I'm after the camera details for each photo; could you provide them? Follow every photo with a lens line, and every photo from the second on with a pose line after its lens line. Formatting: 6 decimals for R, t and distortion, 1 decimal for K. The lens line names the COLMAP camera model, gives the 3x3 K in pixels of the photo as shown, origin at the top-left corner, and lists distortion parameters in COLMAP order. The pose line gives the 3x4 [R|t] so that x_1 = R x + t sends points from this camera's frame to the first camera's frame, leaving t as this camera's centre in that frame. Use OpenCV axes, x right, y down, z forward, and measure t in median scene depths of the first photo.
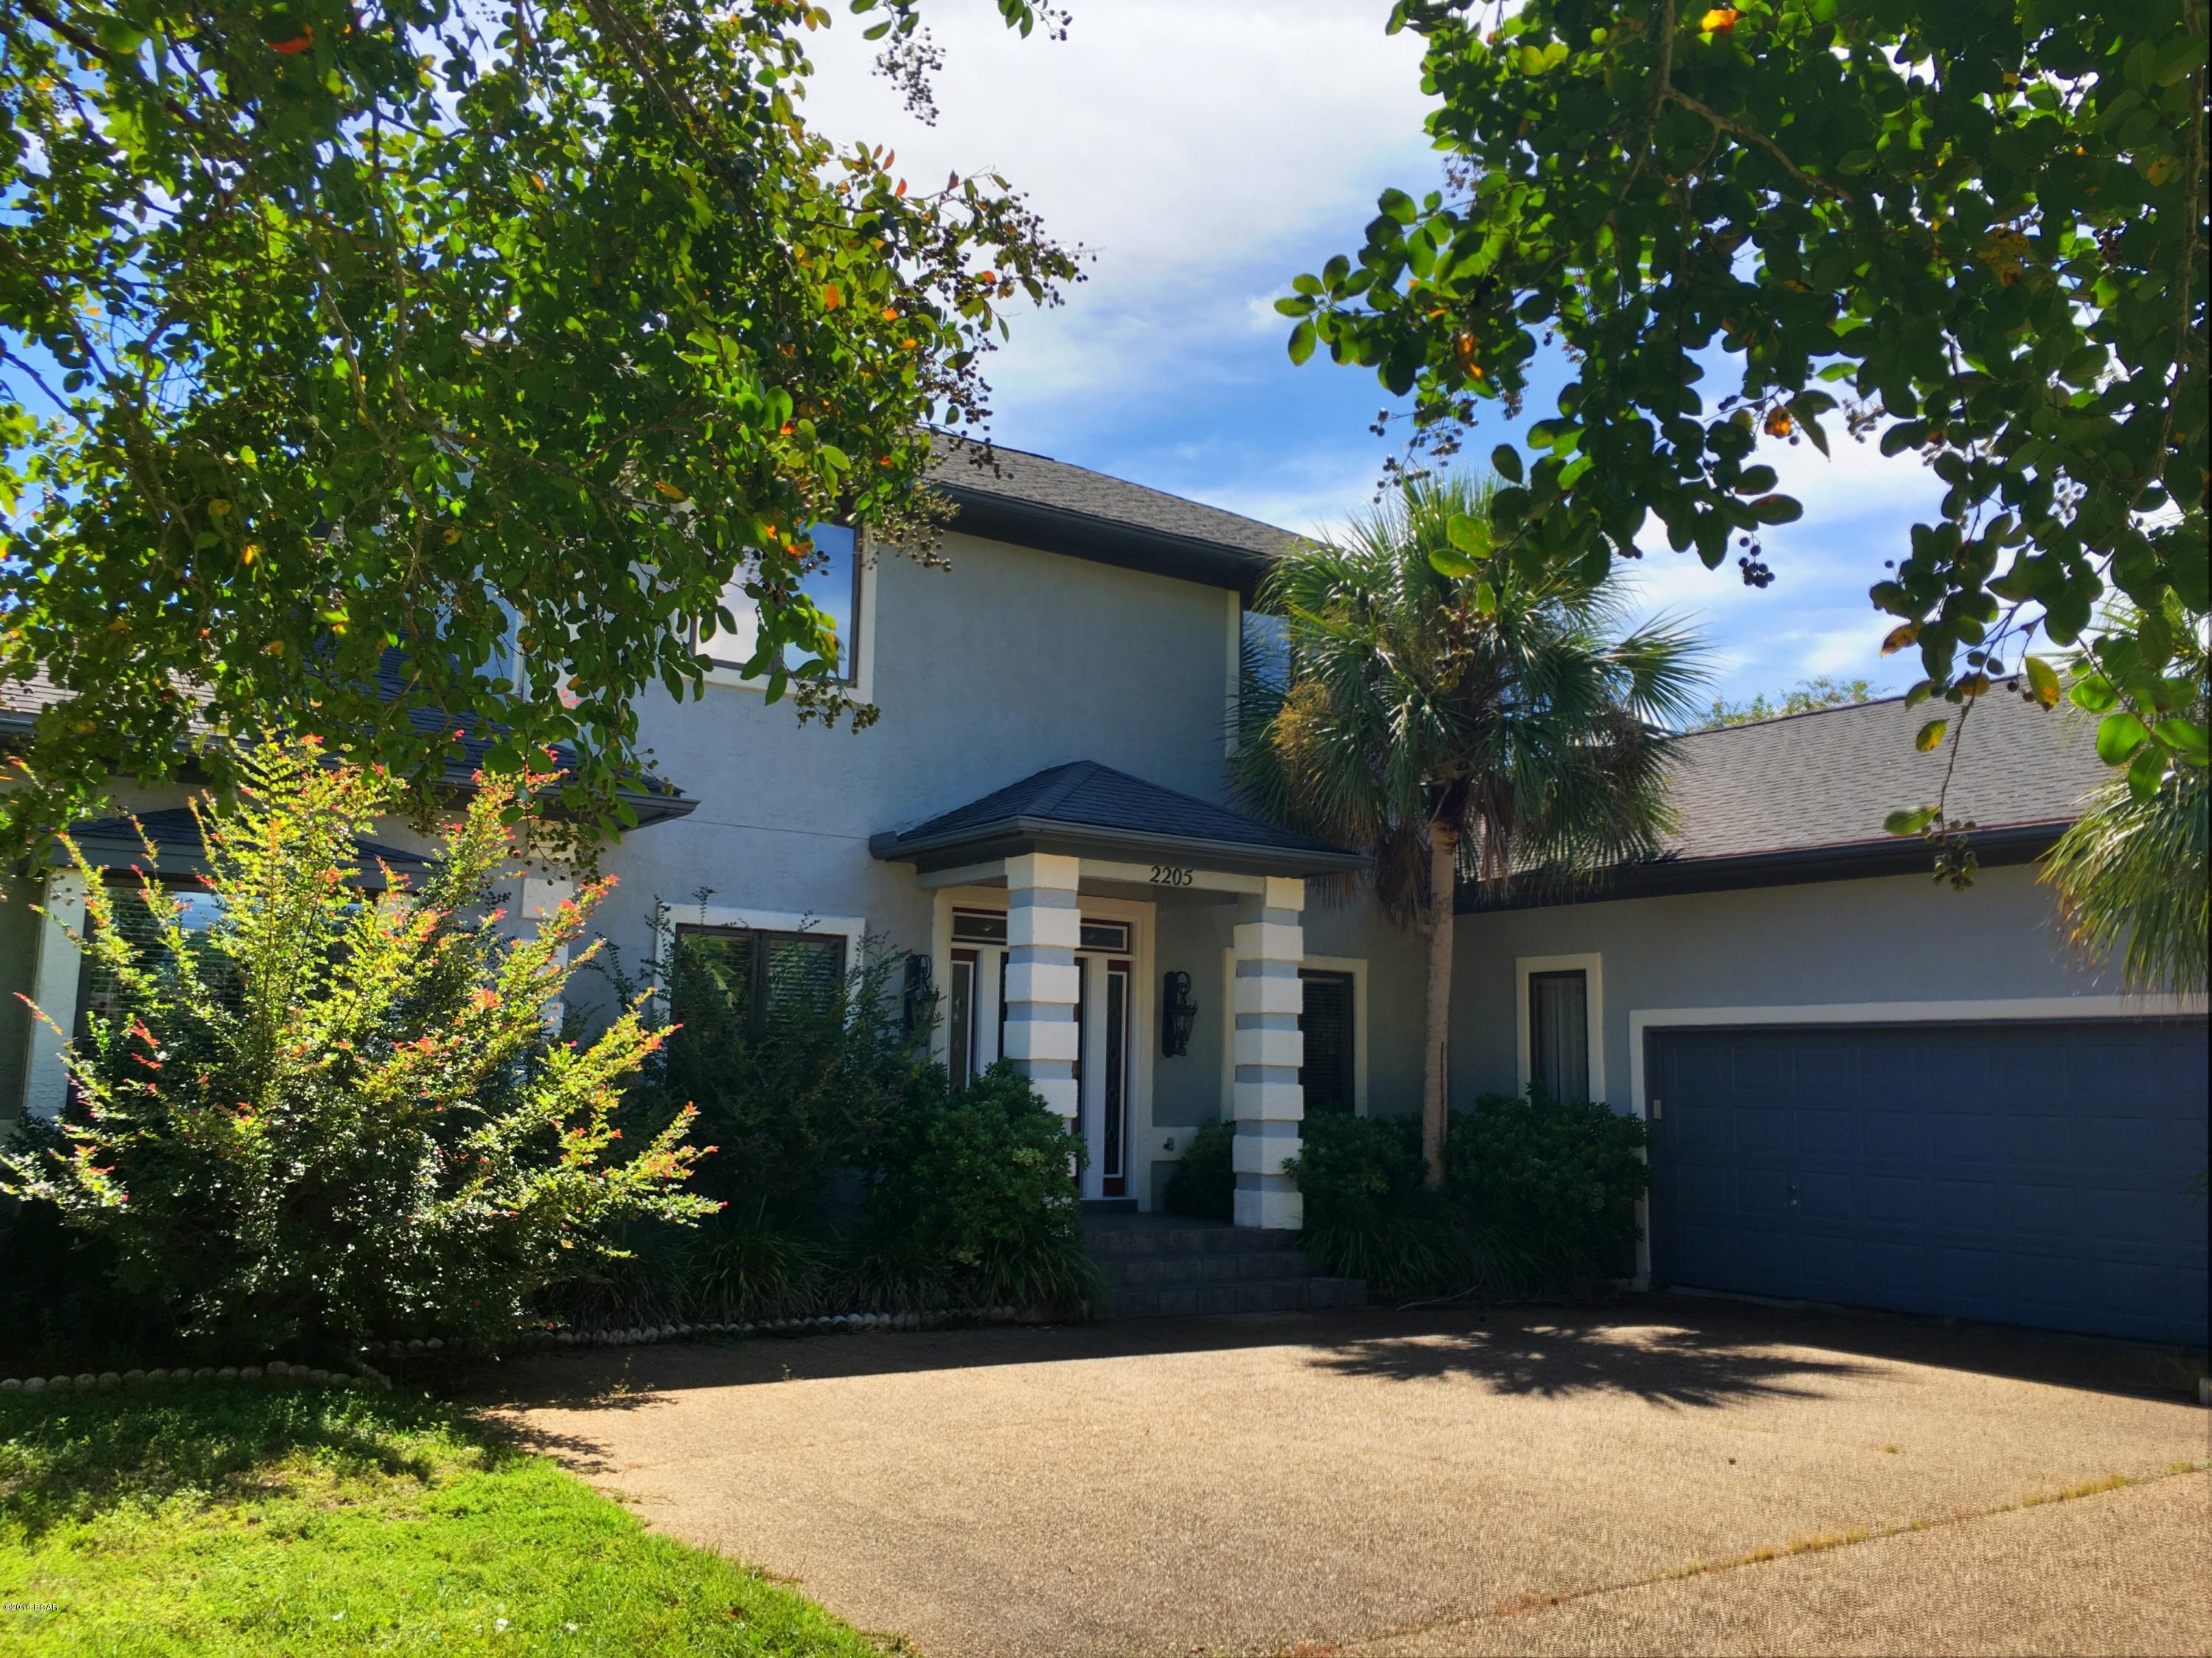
lens RADIAL K [[1936.2, 0, 1106.0], [0, 1936.2, 829.0], [0, 0, 1]] dist [0.047551, -0.101767]
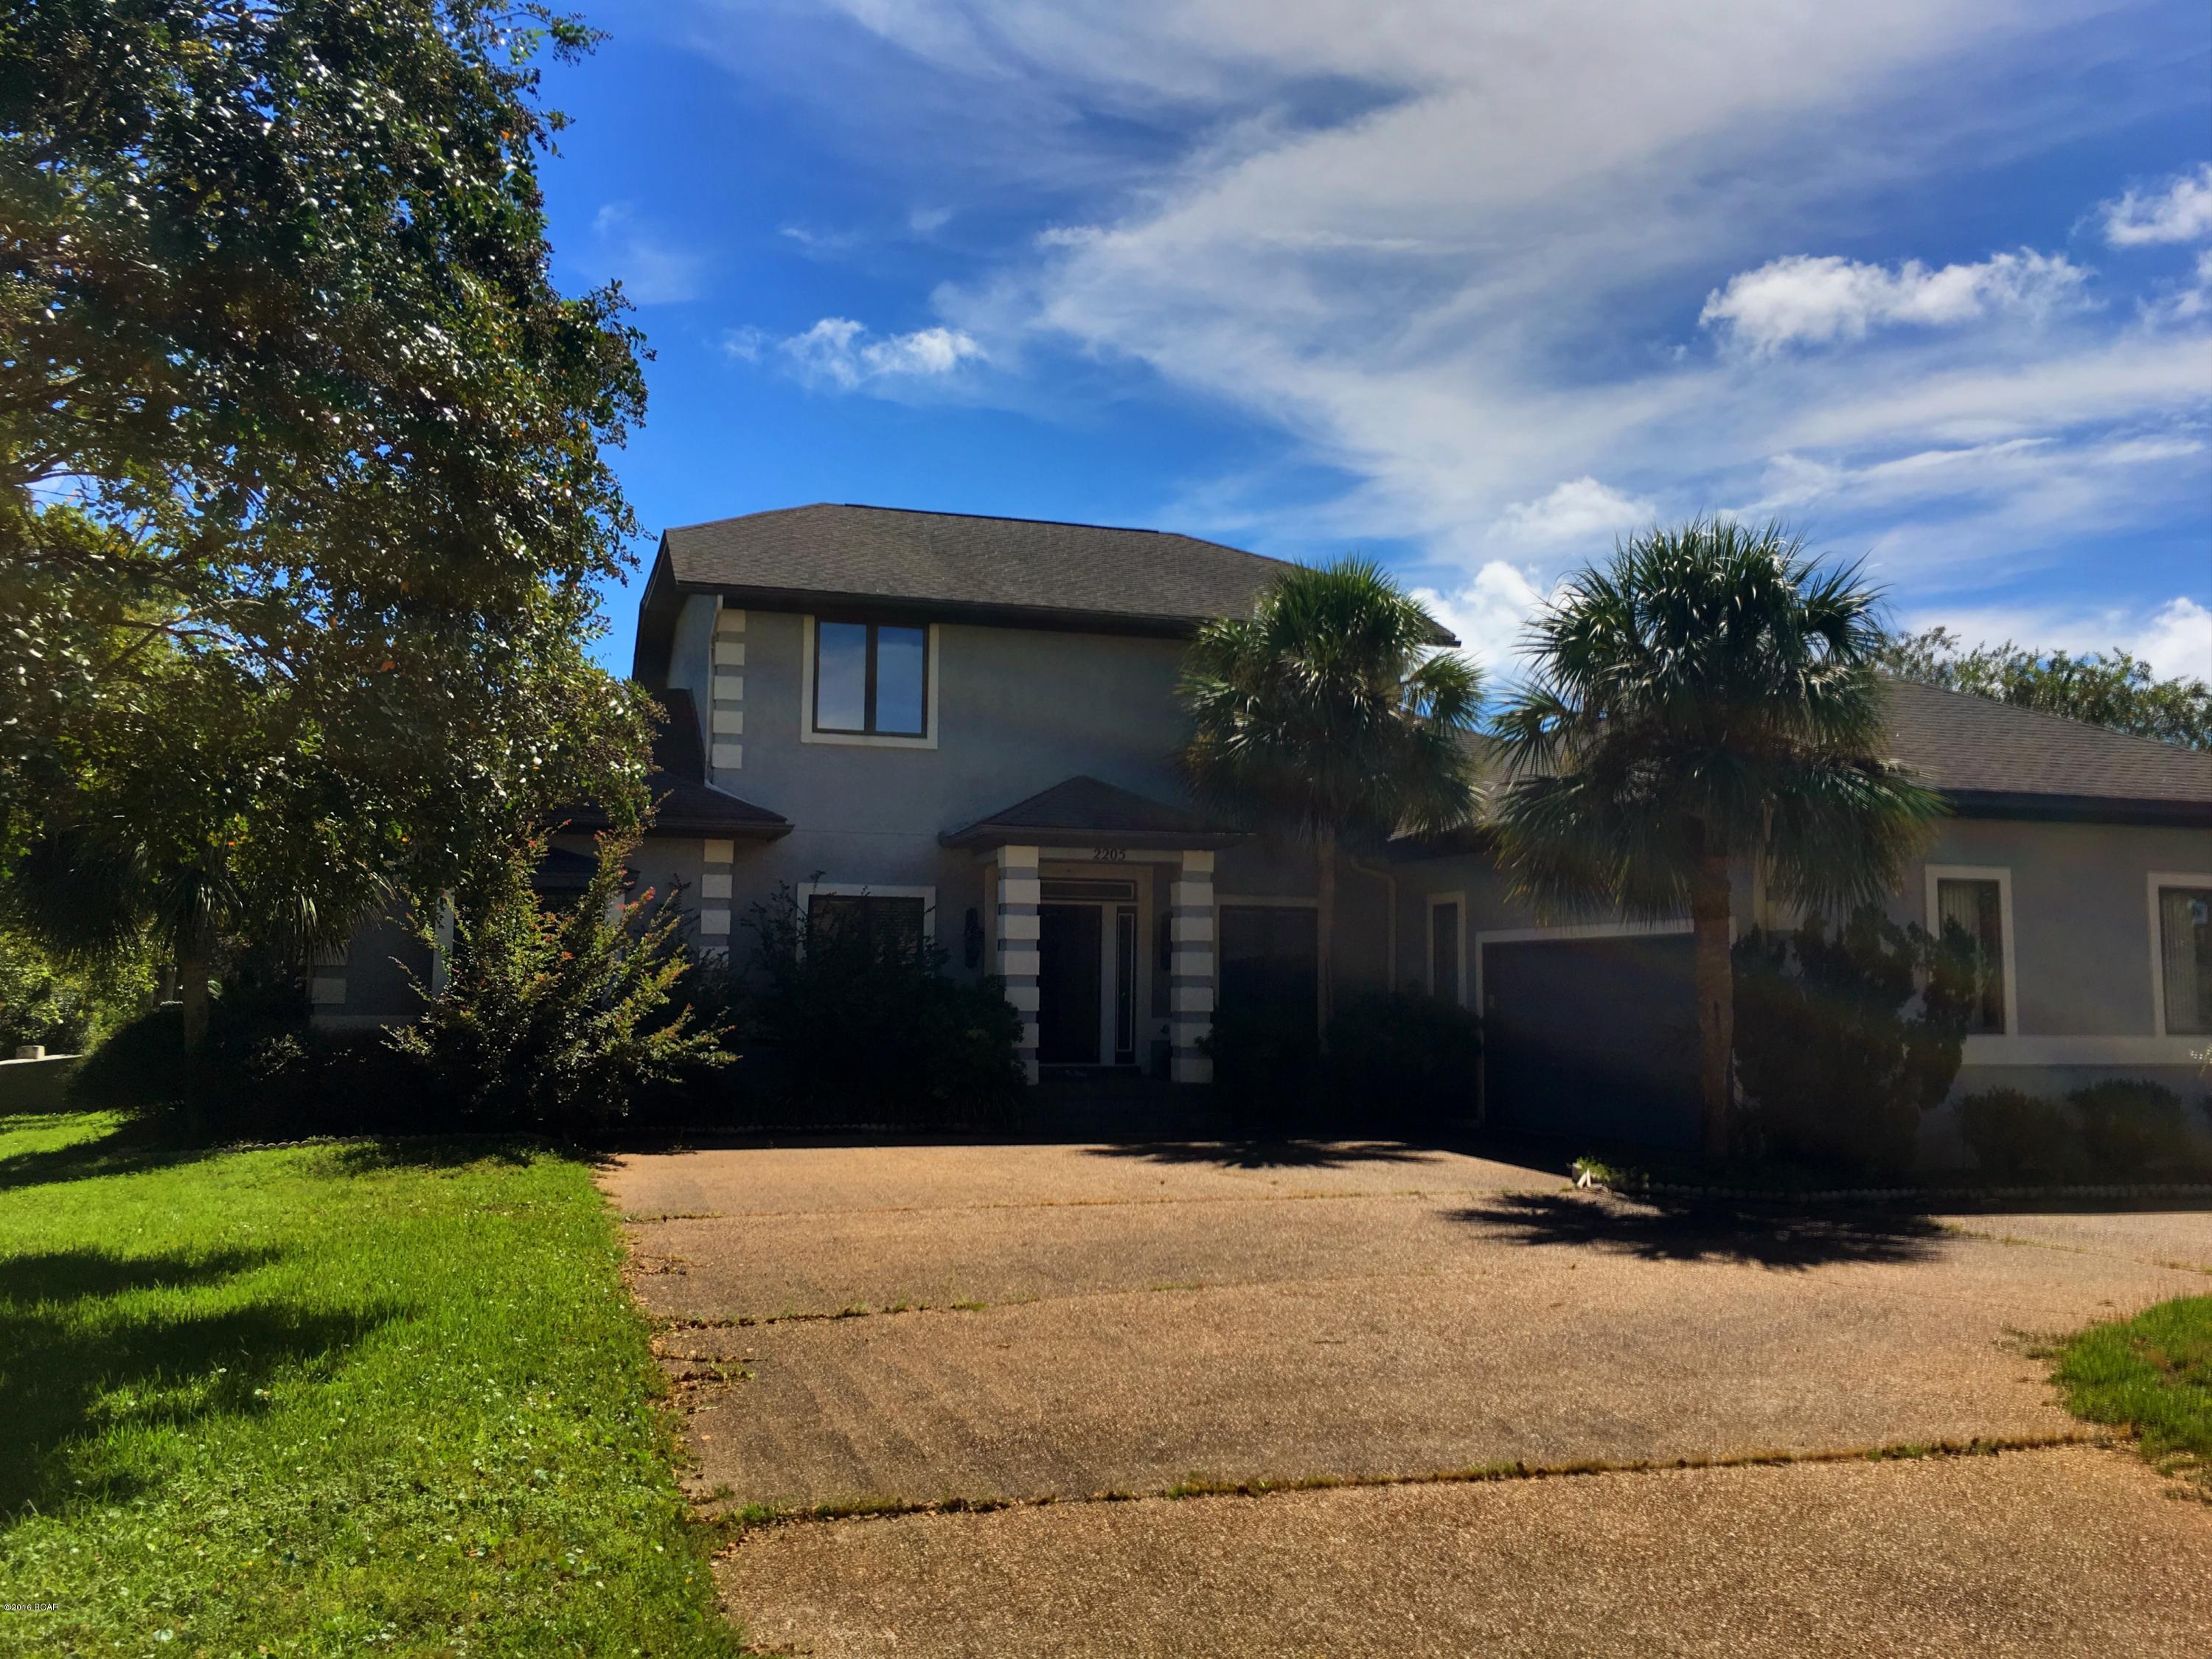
lens RADIAL K [[1894.9, 0, 1106.0], [0, 1894.9, 829.5], [0, 0, 1]] dist [0.001915, 0.000727]
pose [[0.959816, -0.037003, -0.278179, 0.437579], [0.049673, 0.998018, 0.038632, -0.052289], [0.276198, -0.050898, 0.959752, -0.429844]]
